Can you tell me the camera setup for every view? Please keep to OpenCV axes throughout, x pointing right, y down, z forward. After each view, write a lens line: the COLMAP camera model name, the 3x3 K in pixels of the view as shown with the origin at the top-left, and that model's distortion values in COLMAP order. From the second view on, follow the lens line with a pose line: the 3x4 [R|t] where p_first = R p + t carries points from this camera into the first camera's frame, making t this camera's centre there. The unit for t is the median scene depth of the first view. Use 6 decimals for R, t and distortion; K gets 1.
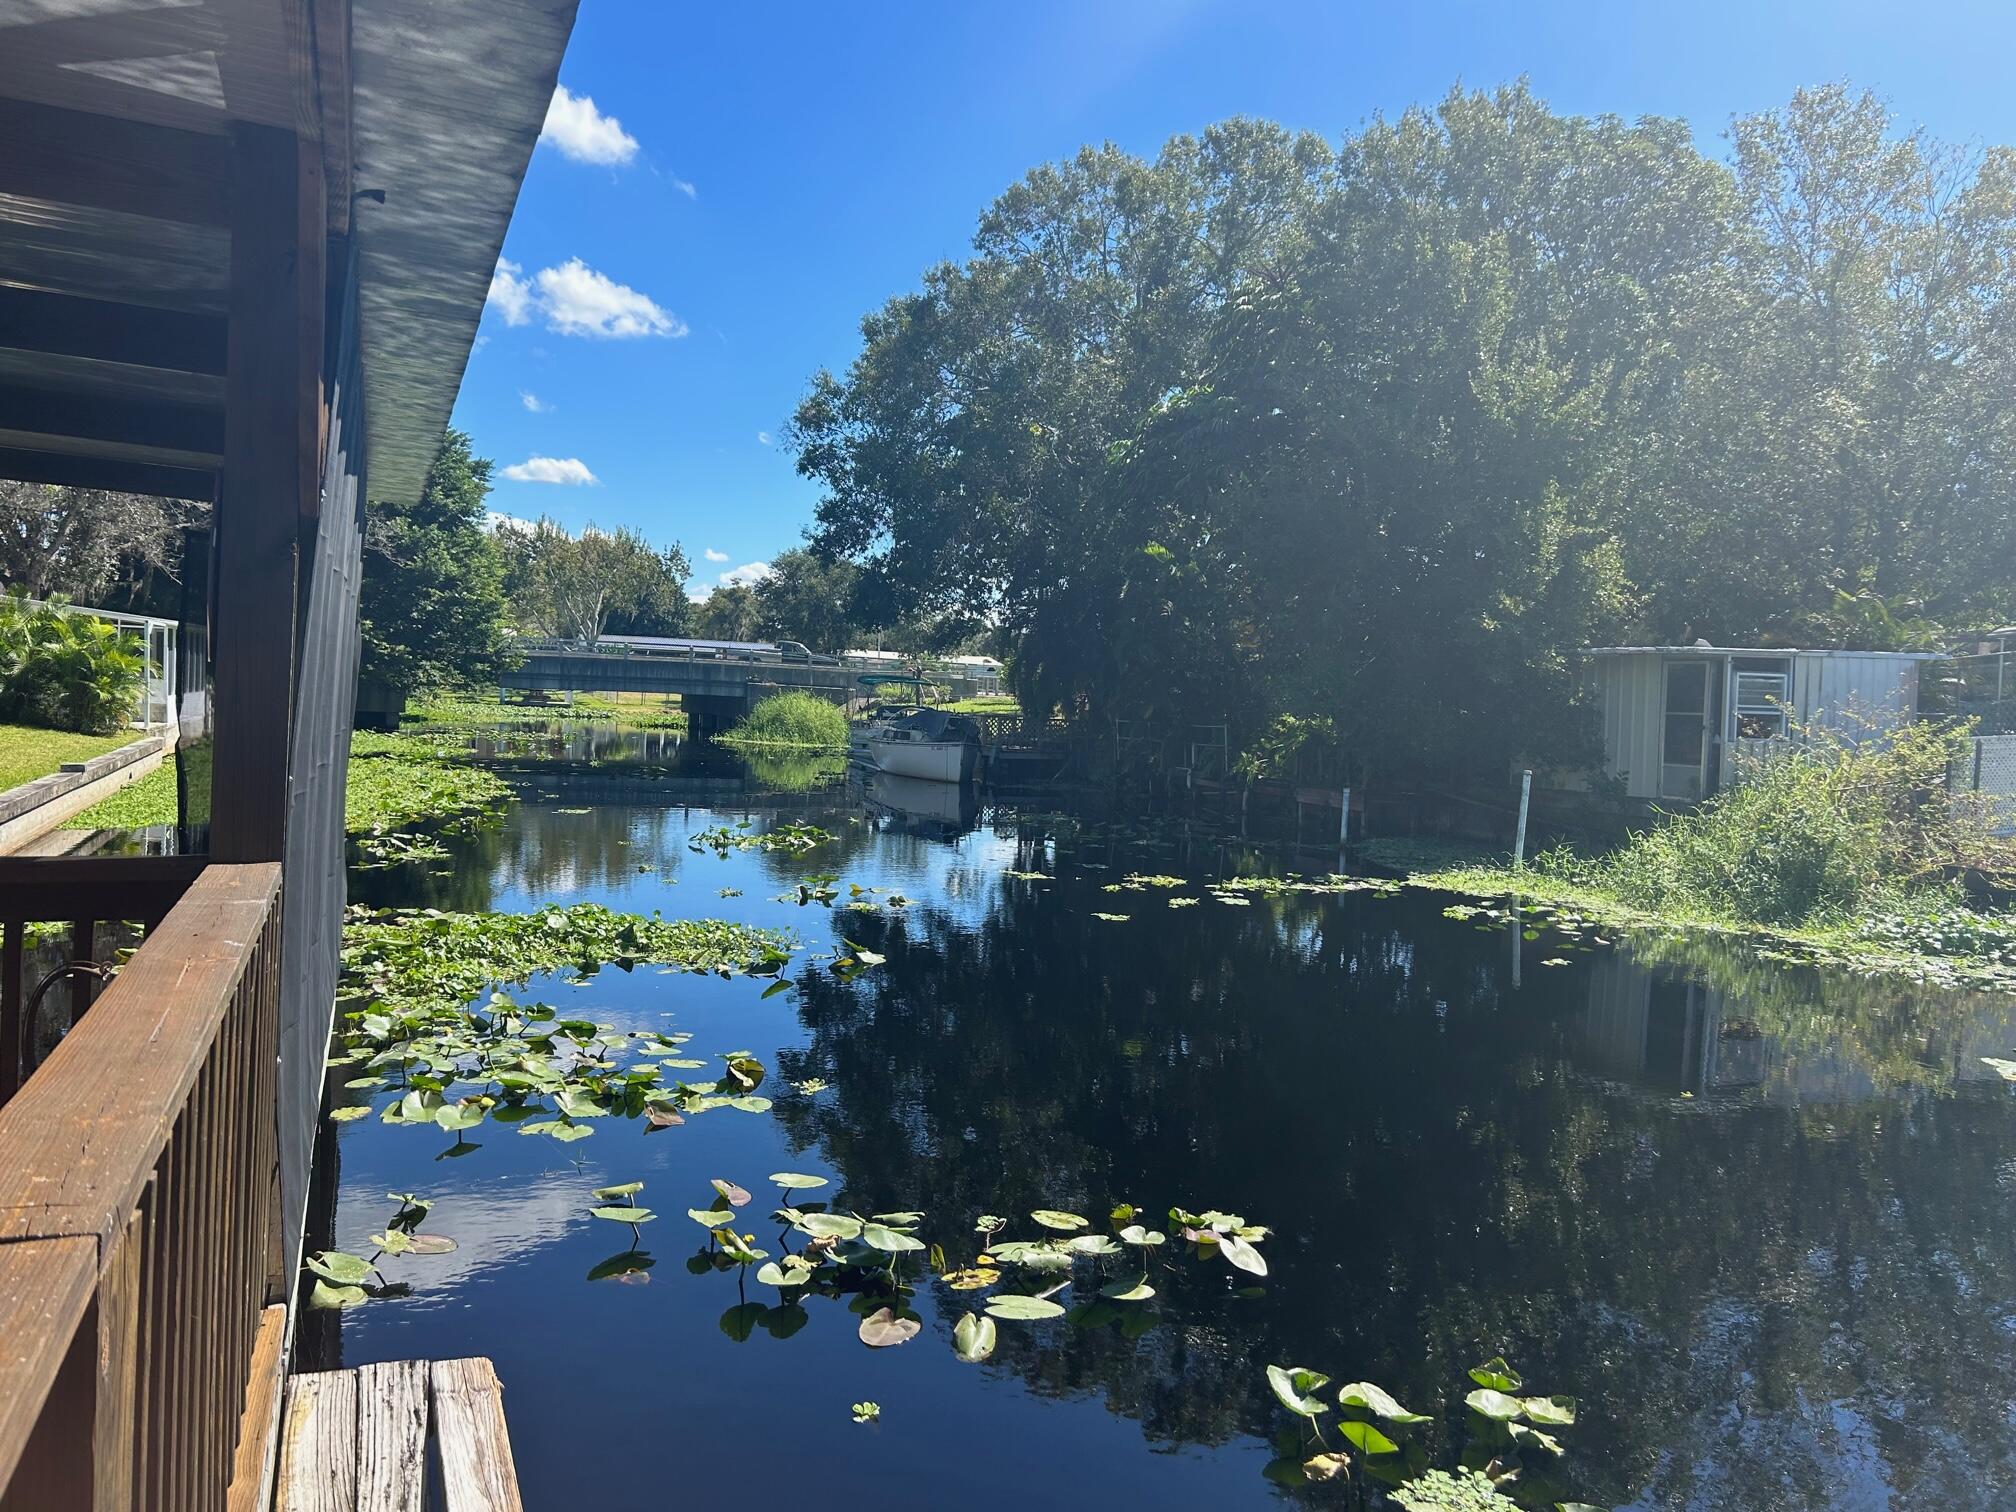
lens RADIAL K [[1431.6, 0, 1009.9], [0, 1431.6, 754.1], [0, 0, 1]] dist [0.009859, -0.018467]
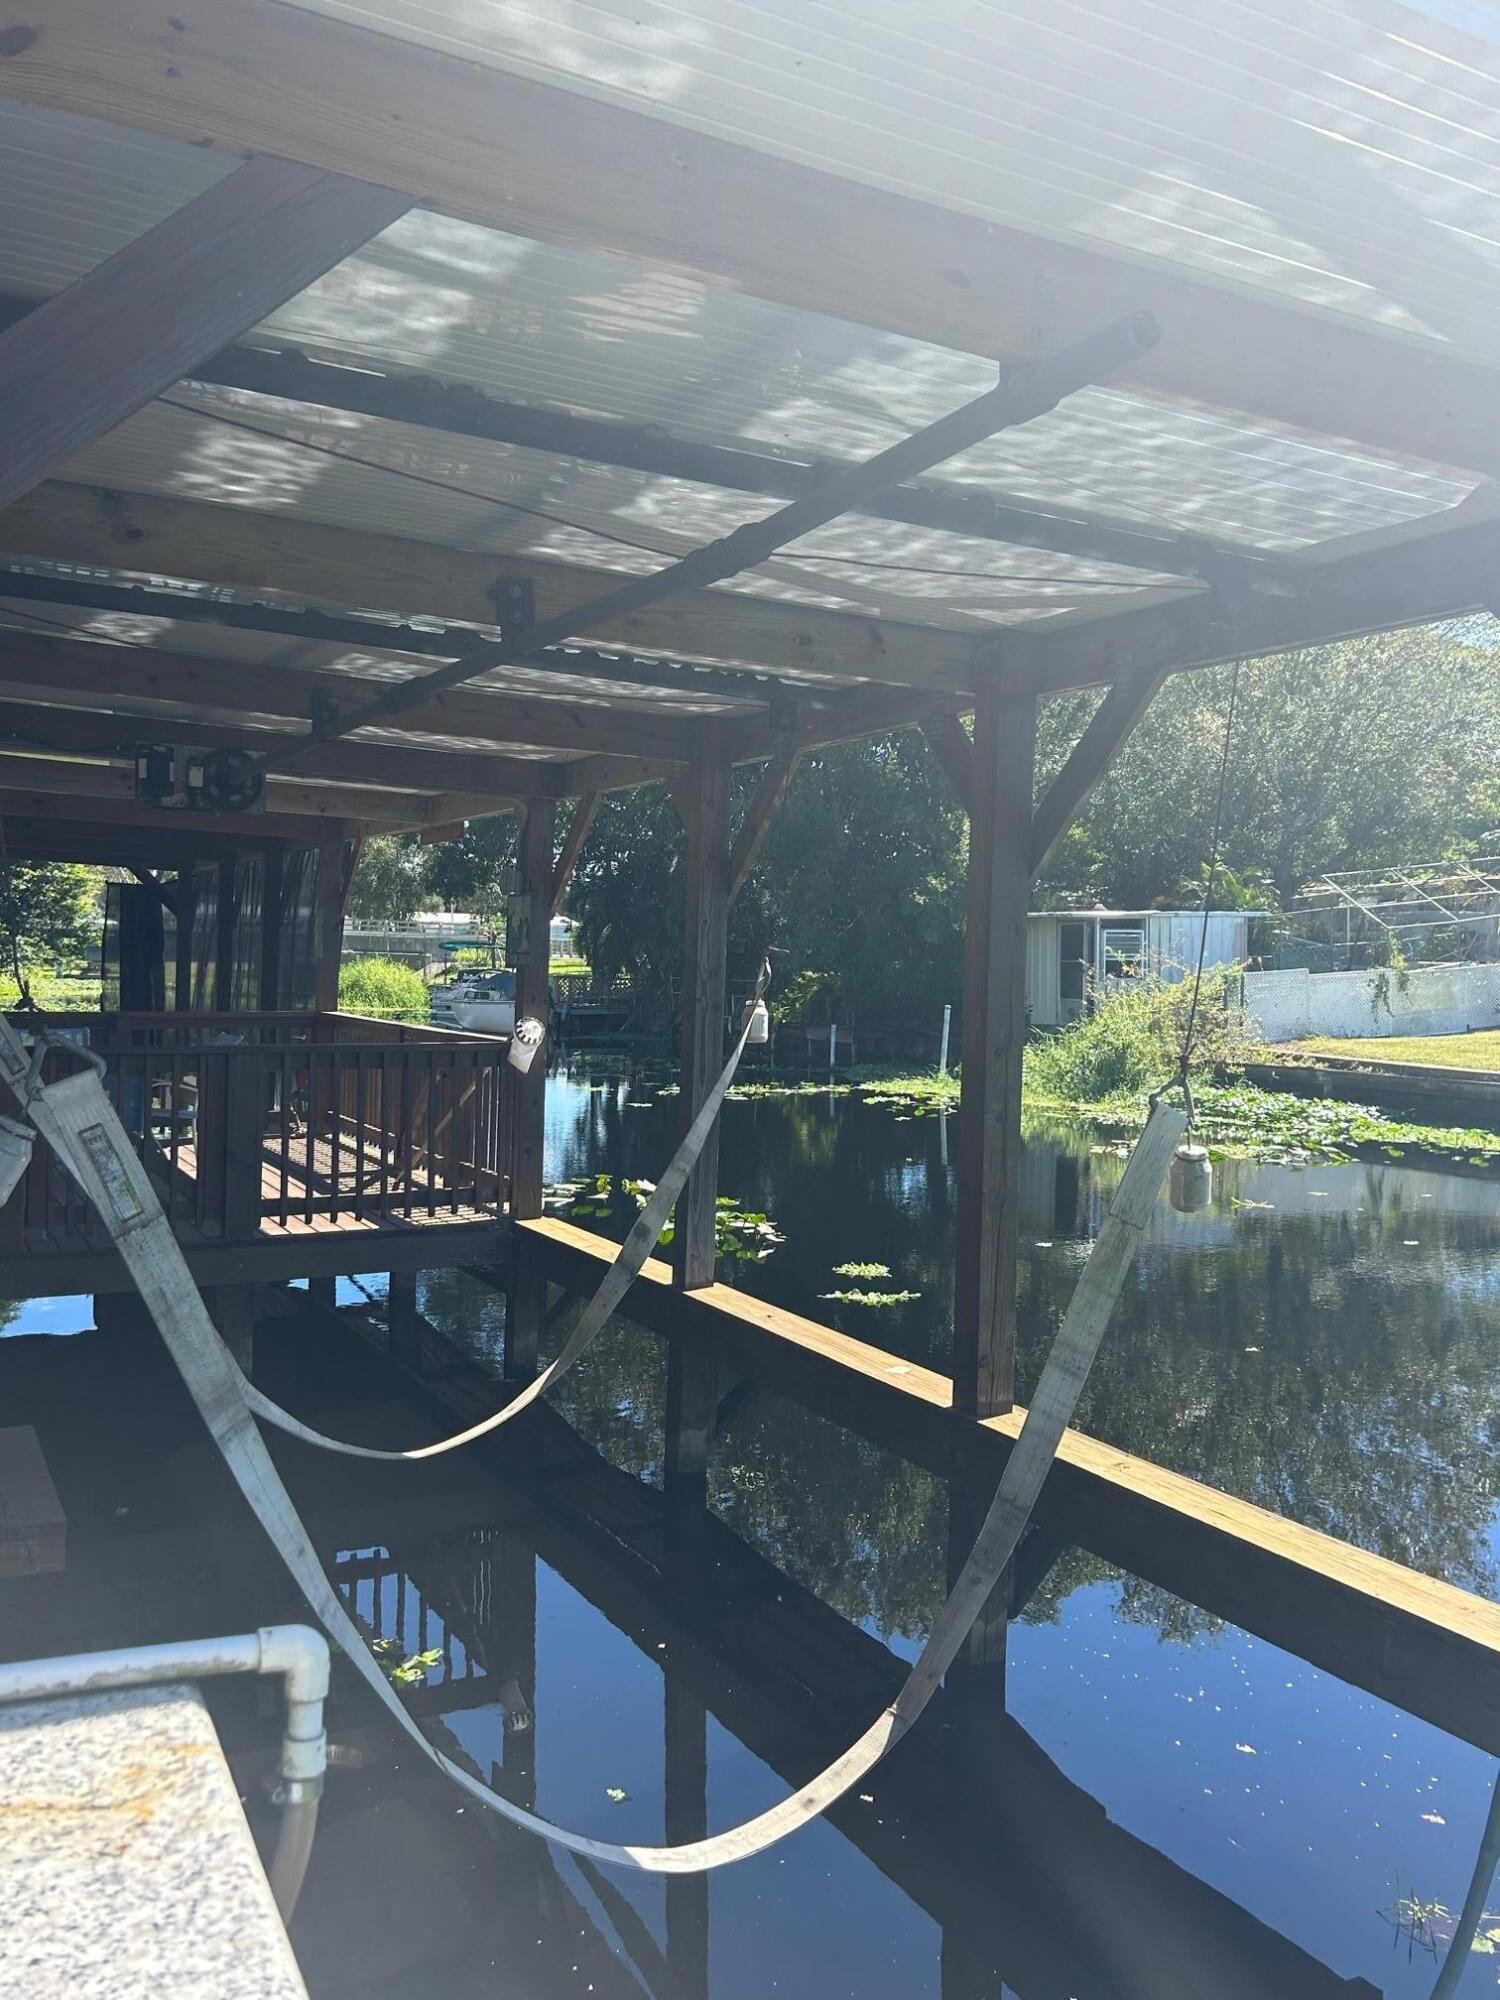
lens RADIAL K [[1693.8, 0, 746.7], [0, 1693.8, 1000.6], [0, 0, 1]] dist [0.005142, 0.000581]
pose [[0.995905, -0.025107, 0.086851, 0.015649], [0.026244, 0.999584, -0.011972, 0.011803], [-0.086514, 0.014202, 0.996149, -0.330595]]
